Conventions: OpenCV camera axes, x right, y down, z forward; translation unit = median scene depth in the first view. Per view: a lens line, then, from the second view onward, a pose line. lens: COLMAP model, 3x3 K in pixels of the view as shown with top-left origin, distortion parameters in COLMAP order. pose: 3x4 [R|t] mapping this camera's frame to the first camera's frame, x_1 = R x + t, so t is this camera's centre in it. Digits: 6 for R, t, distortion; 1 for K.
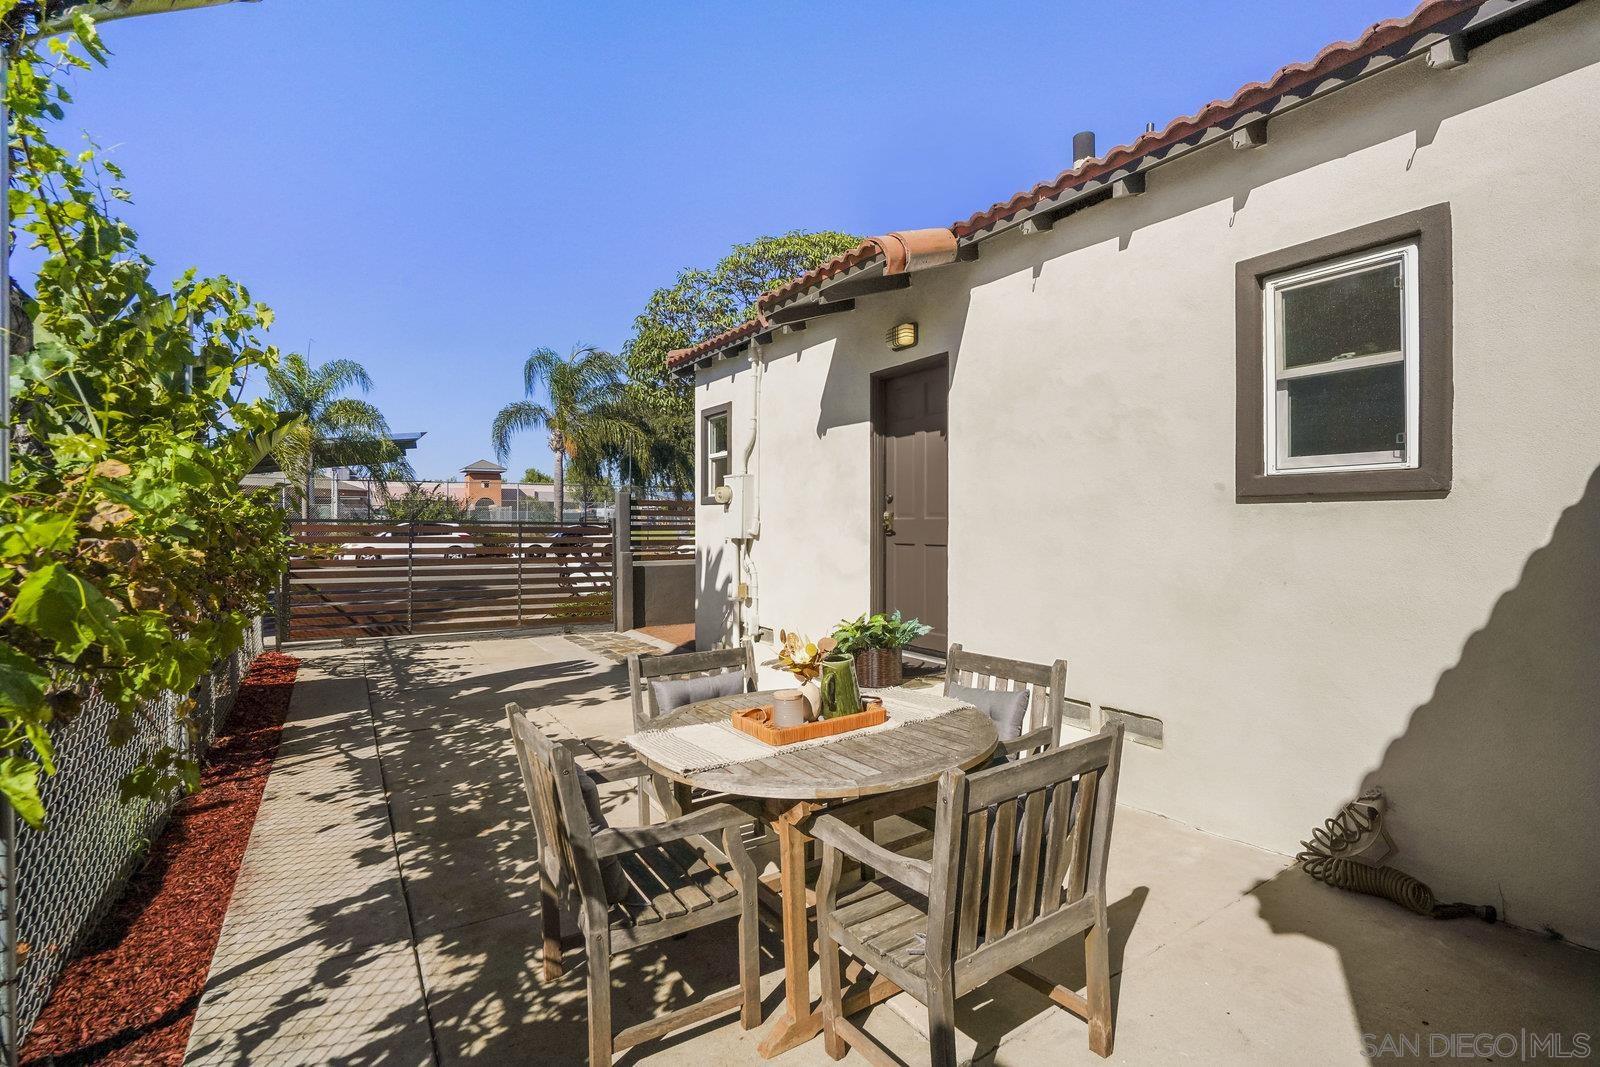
lens RADIAL K [[751.7, 0, 799.1], [0, 751.7, 504.6], [0, 0, 1]] dist [-0.061732, 0.019906]
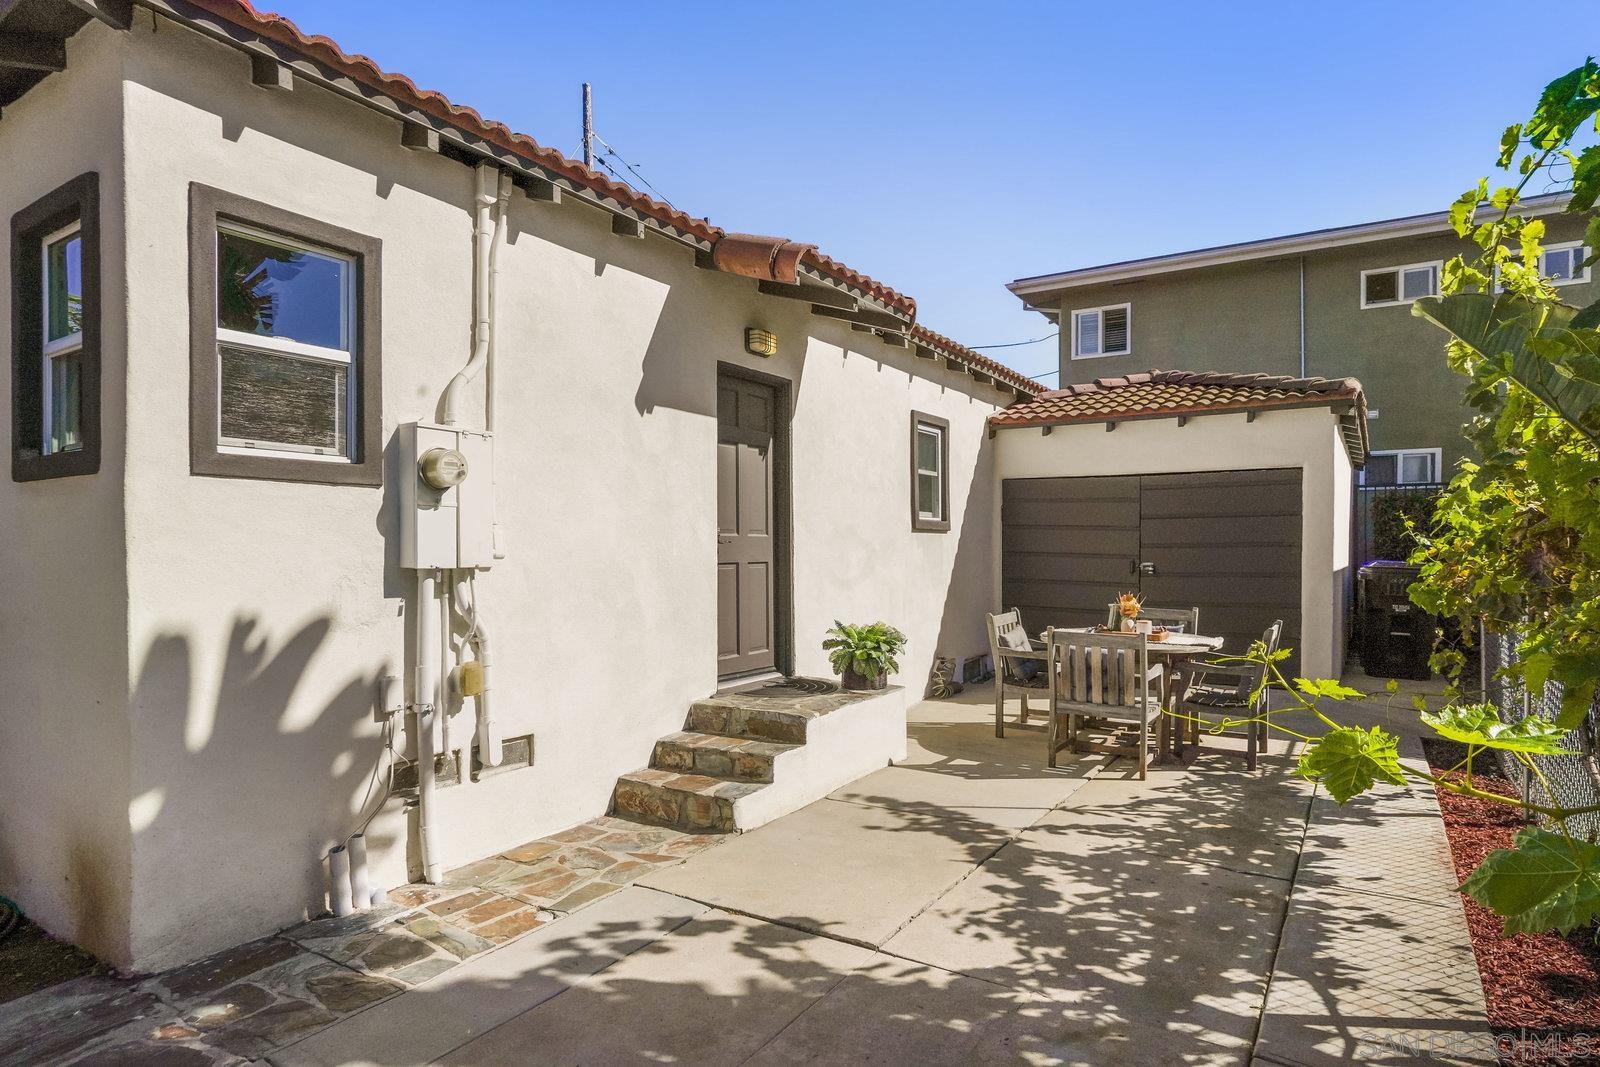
lens RADIAL K [[875.9, 0, 800.5], [0, 875.9, 557.1], [0, 0, 1]] dist [-0.071012, 0.057760]
pose [[-0.411662, -0.013012, 0.911244, -0.966147], [-0.026415, 0.999648, 0.002341, 0.044037], [-0.910954, -0.023107, -0.411860, 1.531863]]
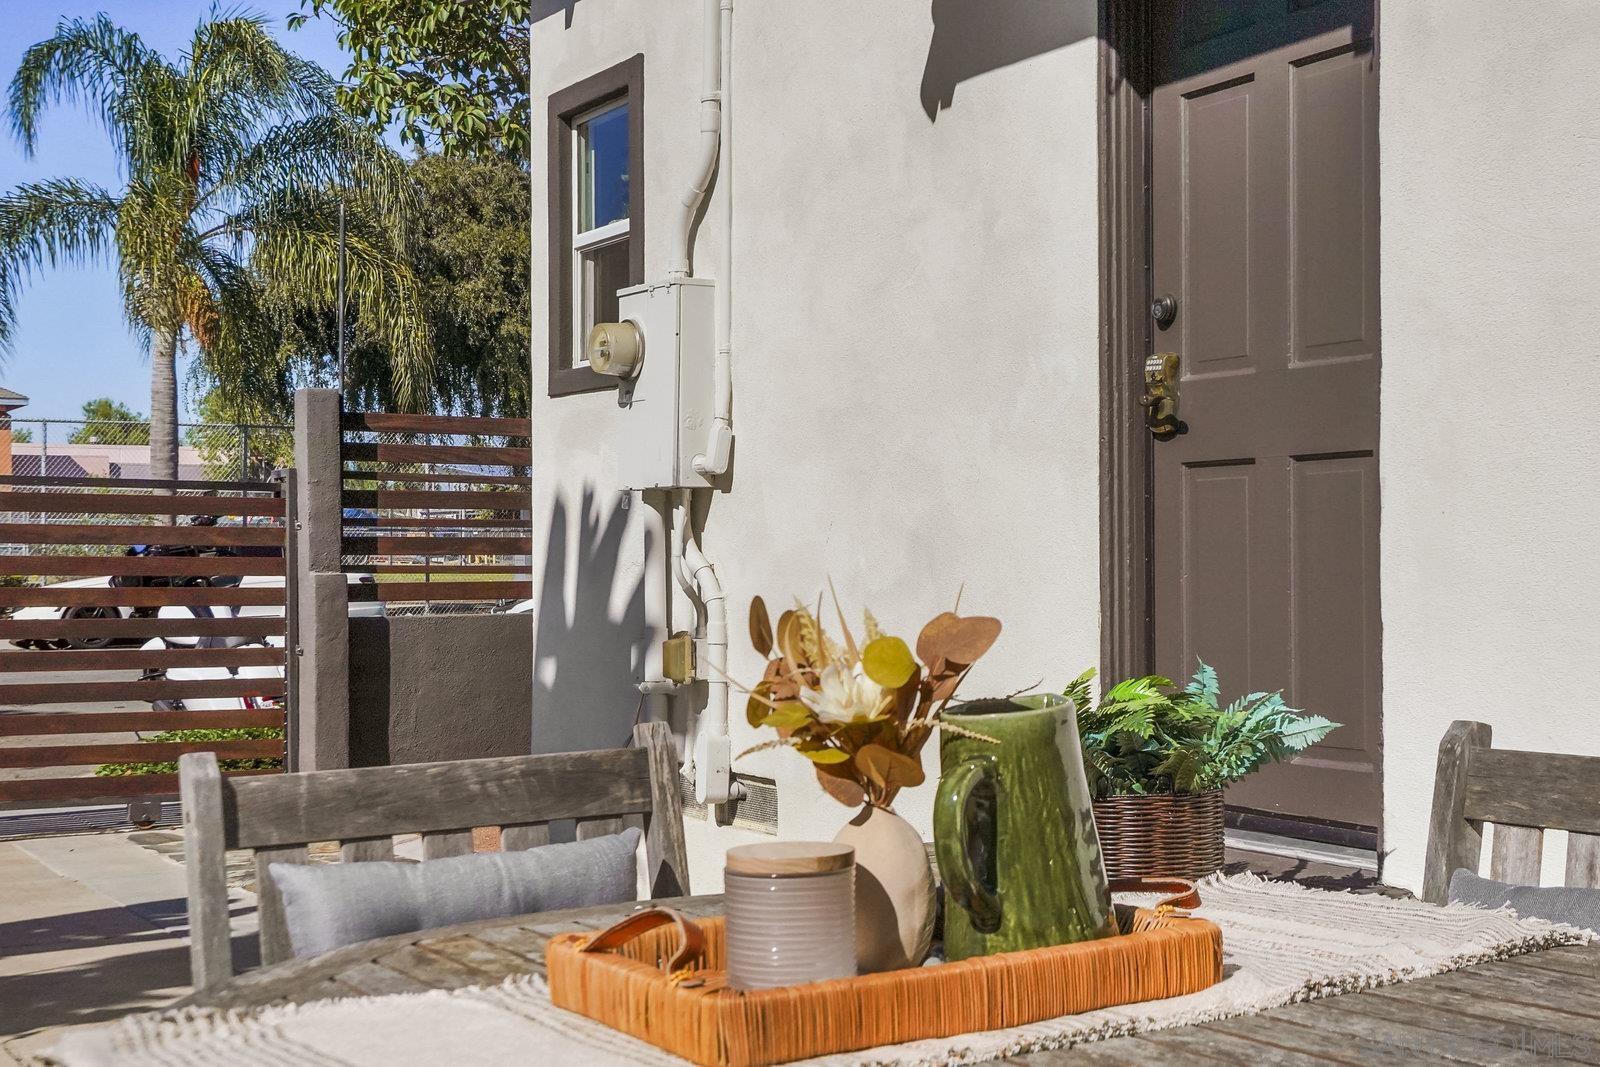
lens RADIAL K [[2004.9, 0, 823.6], [0, 2004.9, 533.4], [0, 0, 1]] dist [0.022235, 0.015037]
pose [[0.999665, -0.004484, -0.025479, 0.008027], [0.004106, 0.999881, -0.014854, 0.111590], [0.025542, 0.014744, 0.999565, 0.263690]]
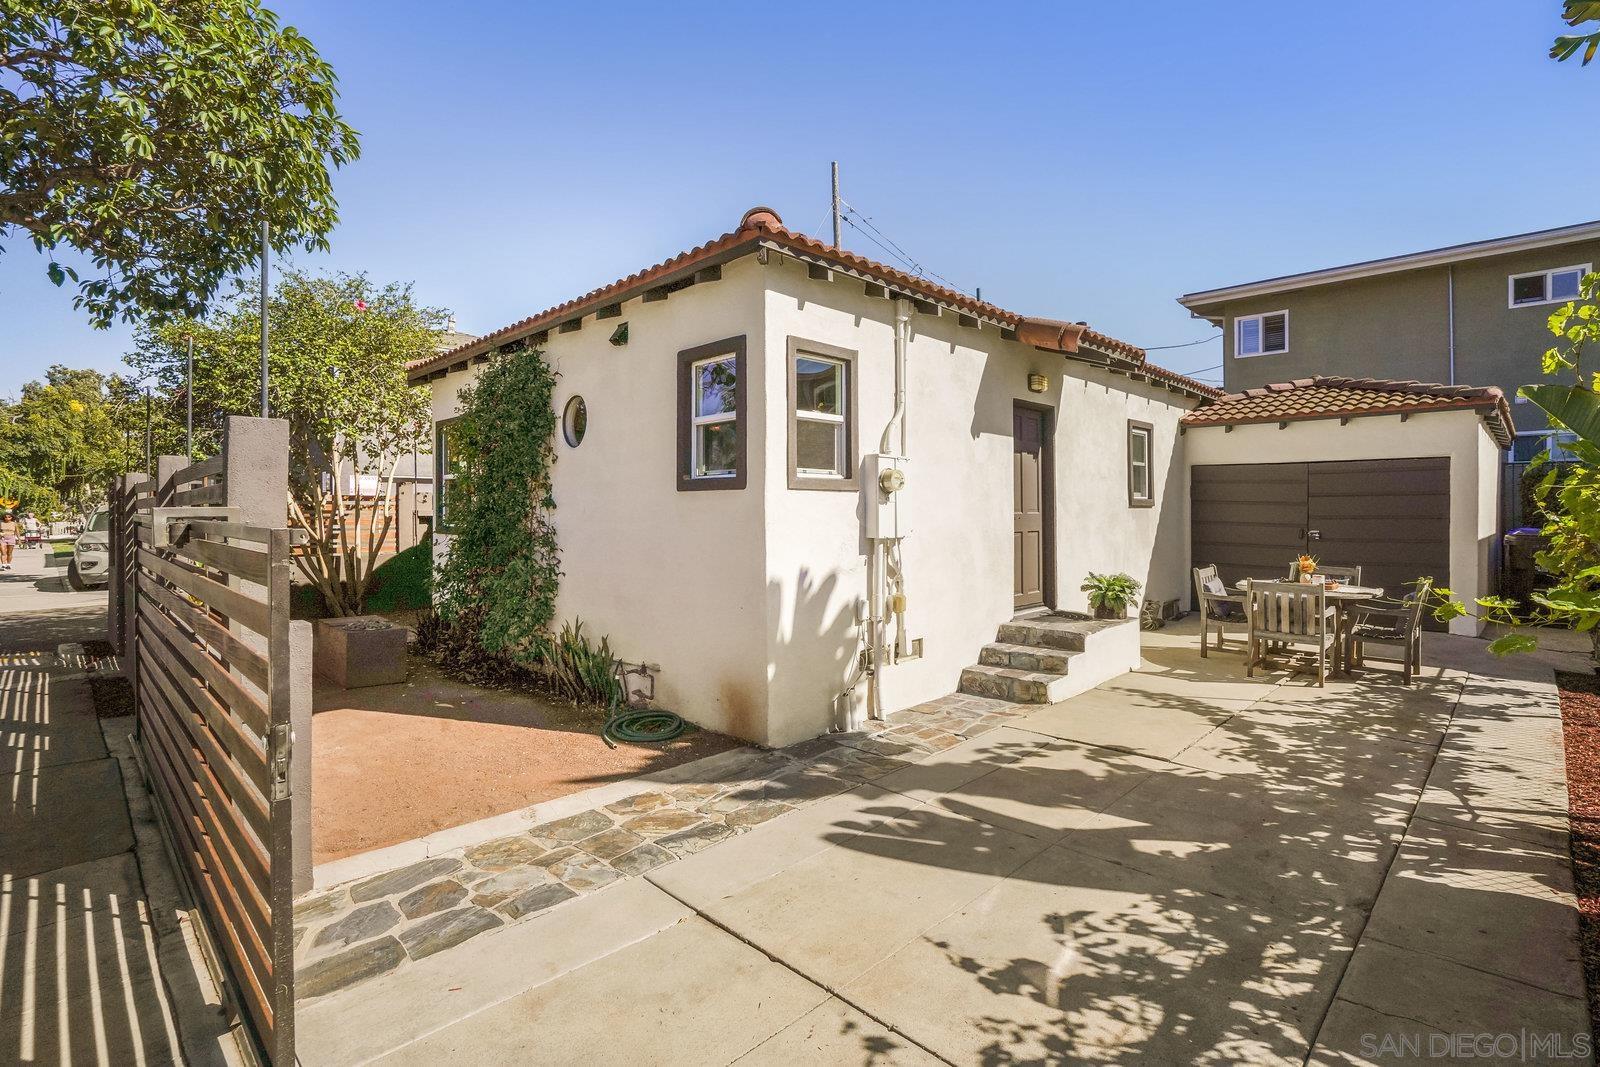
lens RADIAL K [[751.7, 0, 799.1], [0, 751.7, 504.6], [0, 0, 1]] dist [-0.061732, 0.019906]
pose [[-0.213696, 0.000408, 0.976900, -1.231063], [-0.028198, 0.999581, -0.006586, 0.024226], [-0.976493, -0.028954, -0.213595, 1.888126]]
